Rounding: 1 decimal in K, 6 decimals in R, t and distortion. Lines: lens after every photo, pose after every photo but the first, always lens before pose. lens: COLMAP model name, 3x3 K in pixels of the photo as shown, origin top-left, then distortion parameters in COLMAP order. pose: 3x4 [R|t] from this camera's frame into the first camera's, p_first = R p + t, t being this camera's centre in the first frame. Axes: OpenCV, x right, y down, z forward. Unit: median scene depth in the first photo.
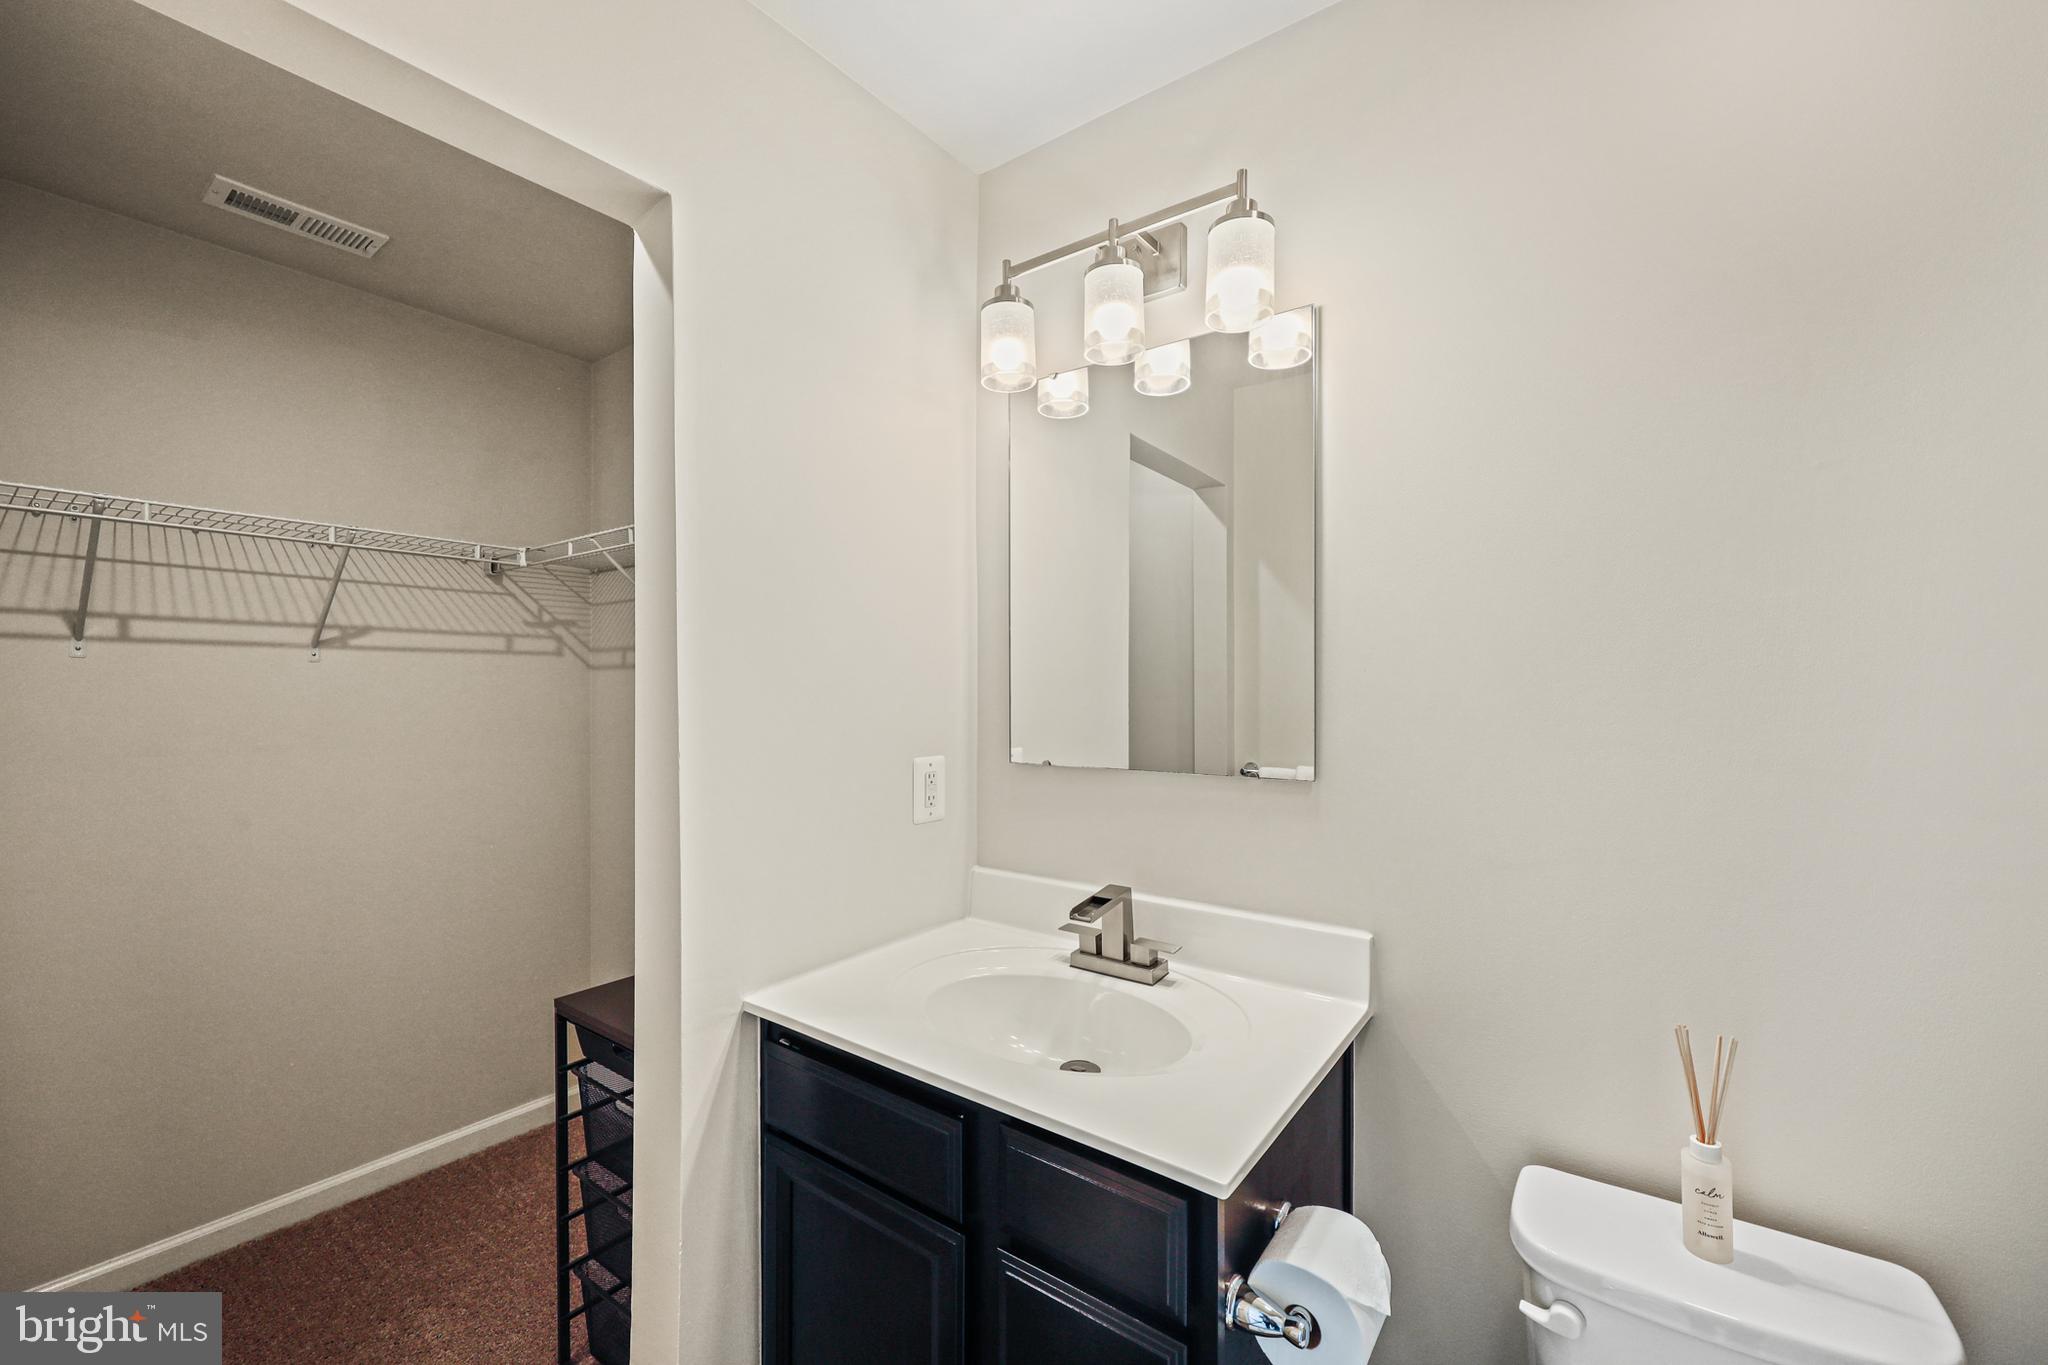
lens RADIAL K [[813.9, 0, 1029.9], [0, 813.9, 688.4], [0, 0, 1]] dist [-0.006525, 0.000232]
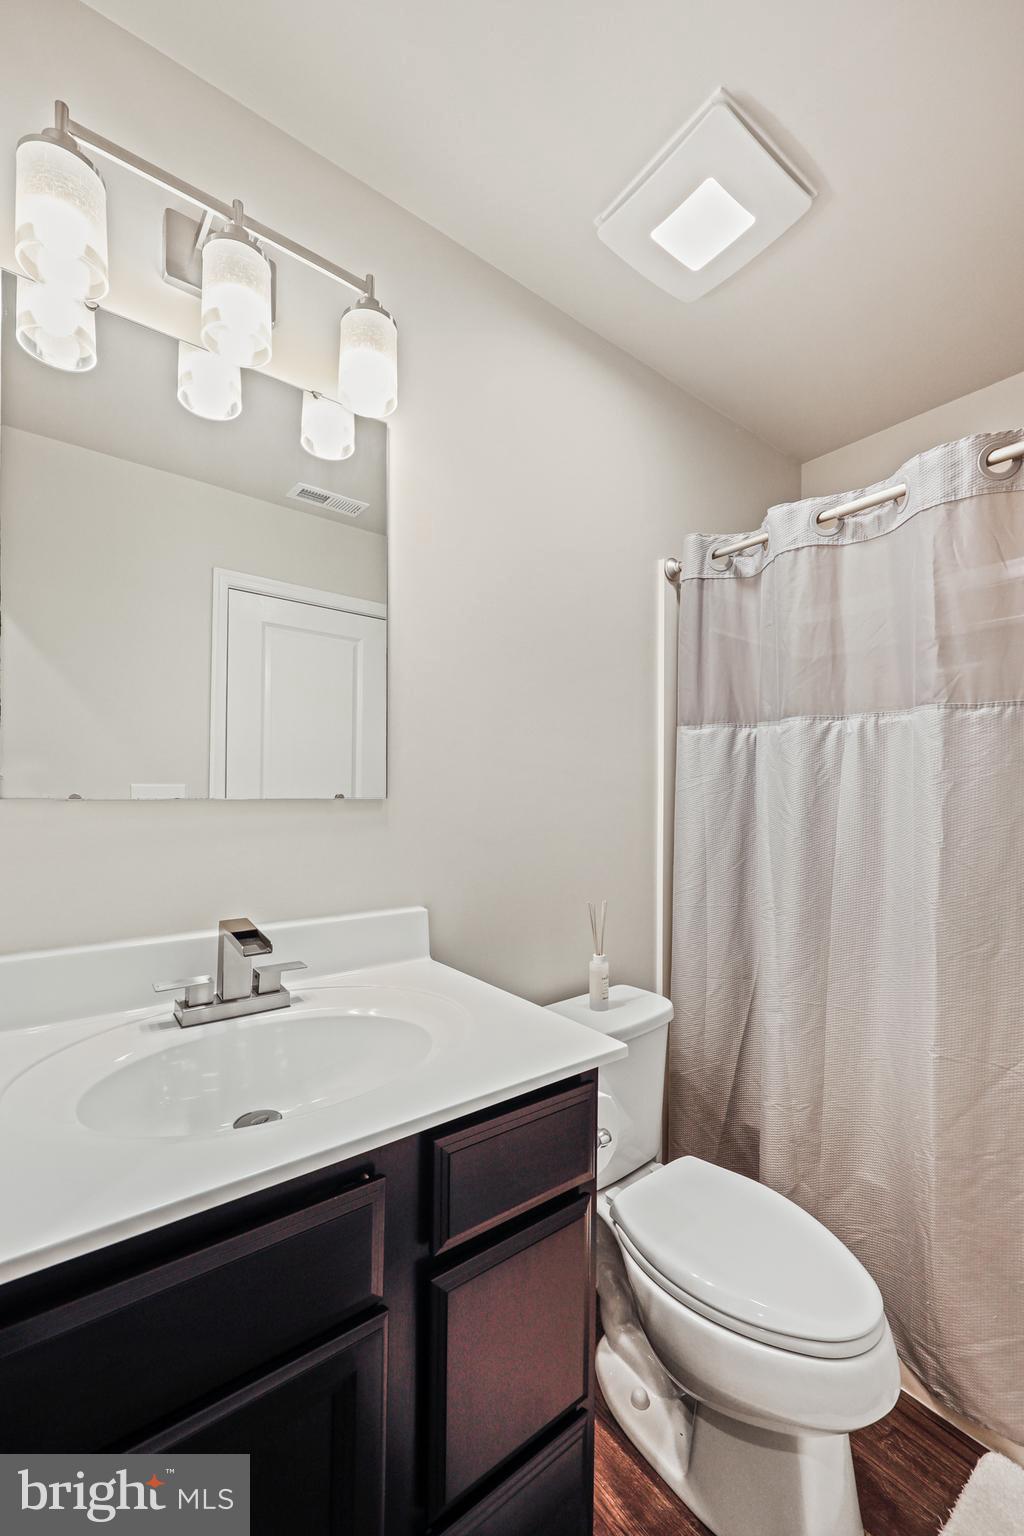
lens RADIAL K [[614.9, 0, 520.9], [0, 614.9, 781.3], [0, 0, 1]] dist [-0.003273, -0.000520]
pose [[0.280908, 0.016880, 0.959586, -0.468926], [-0.012470, 0.999825, -0.013937, 0.091095], [-0.959654, -0.008051, 0.281069, 0.488657]]
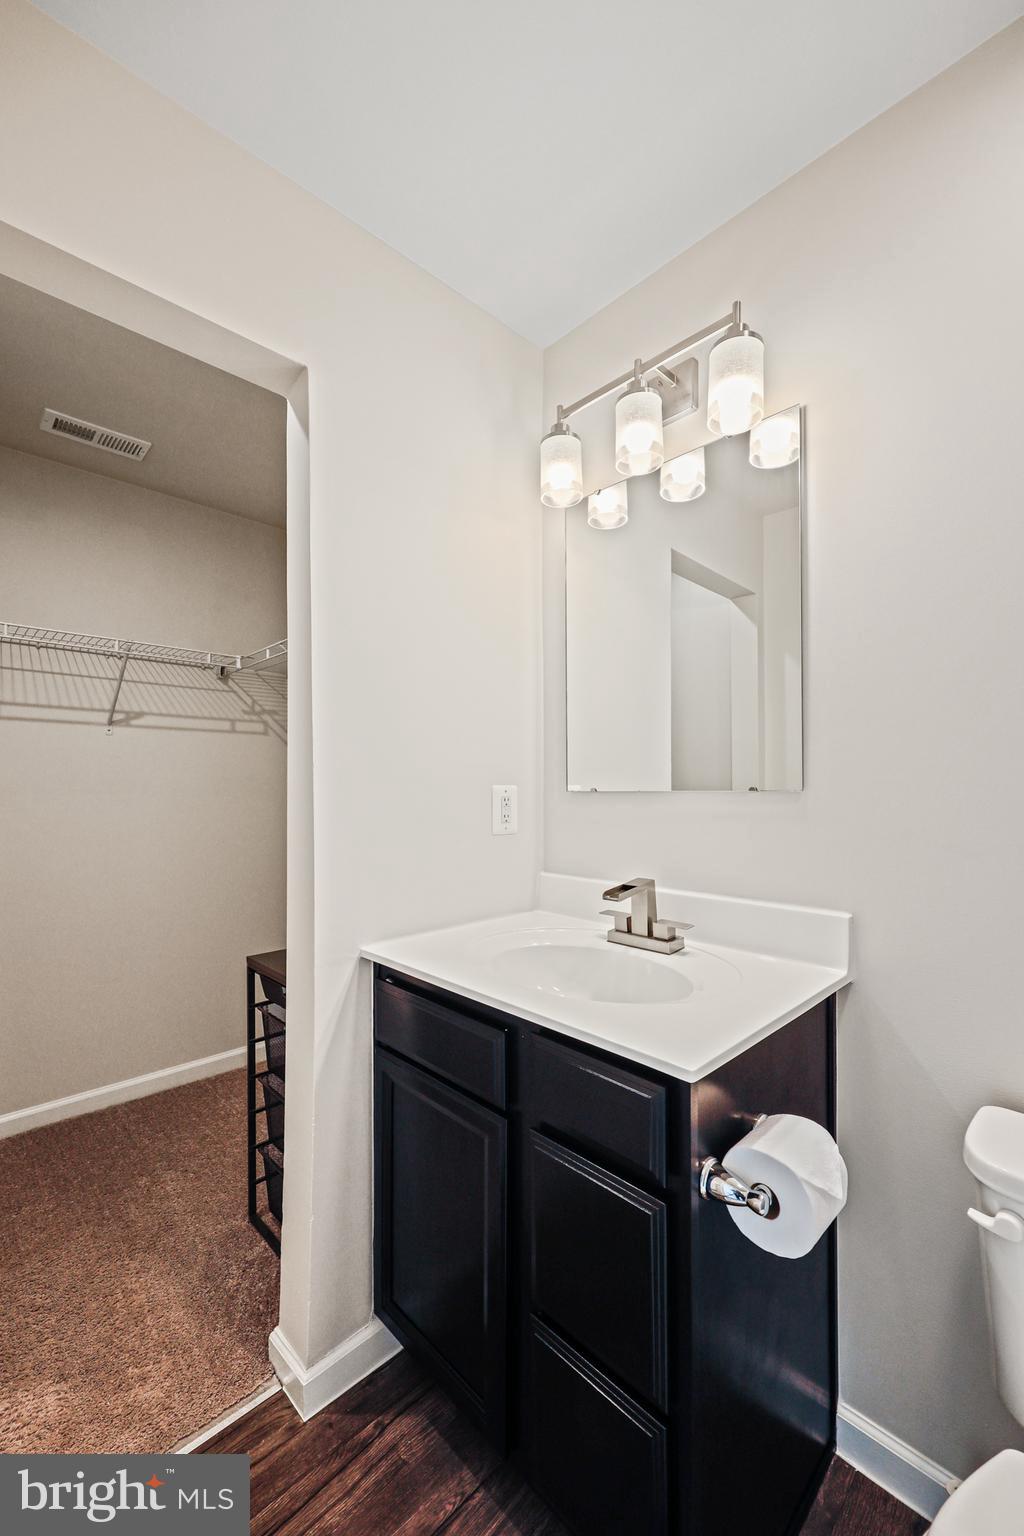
lens RADIAL K [[614.9, 0, 520.9], [0, 614.9, 781.3], [0, 0, 1]] dist [-0.003273, -0.000520]
pose [[0.986427, -0.004183, -0.164149, 0.075871], [0.003055, 0.999970, -0.007128, 0.095550], [0.164173, 0.006529, 0.986410, 0.014814]]
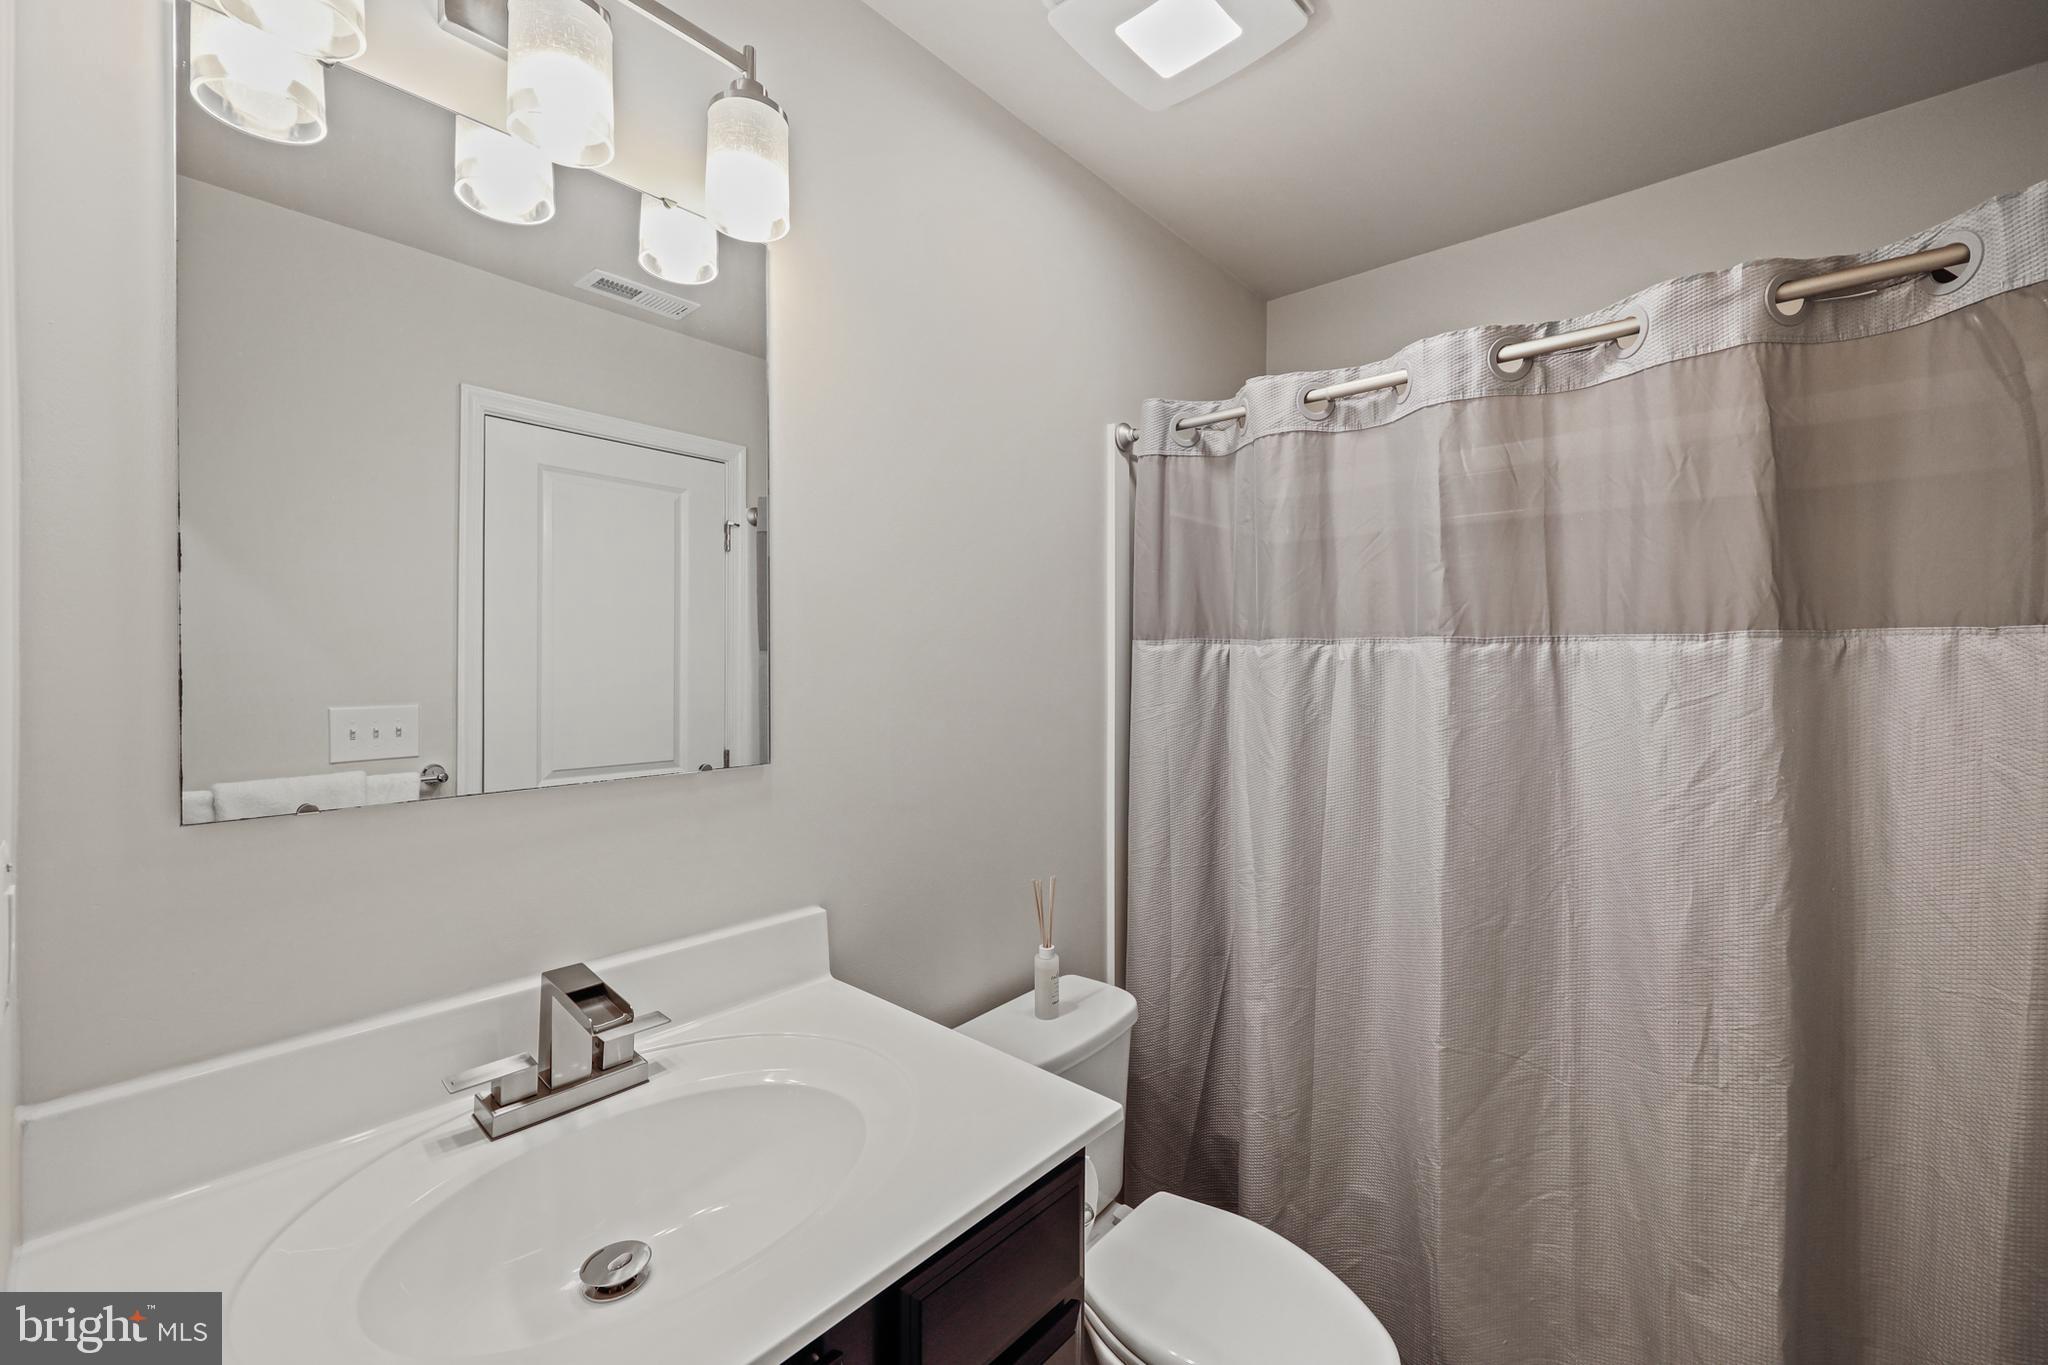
lens RADIAL K [[807.9, 0, 1036.1], [0, 807.9, 656.3], [0, 0, 1]] dist [-0.003980, -0.000069]
pose [[0.096160, 0.007230, 0.995340, -0.490193], [-0.007579, 0.999950, -0.006531, -0.003050], [-0.995337, -0.006916, 0.096210, 0.563583]]
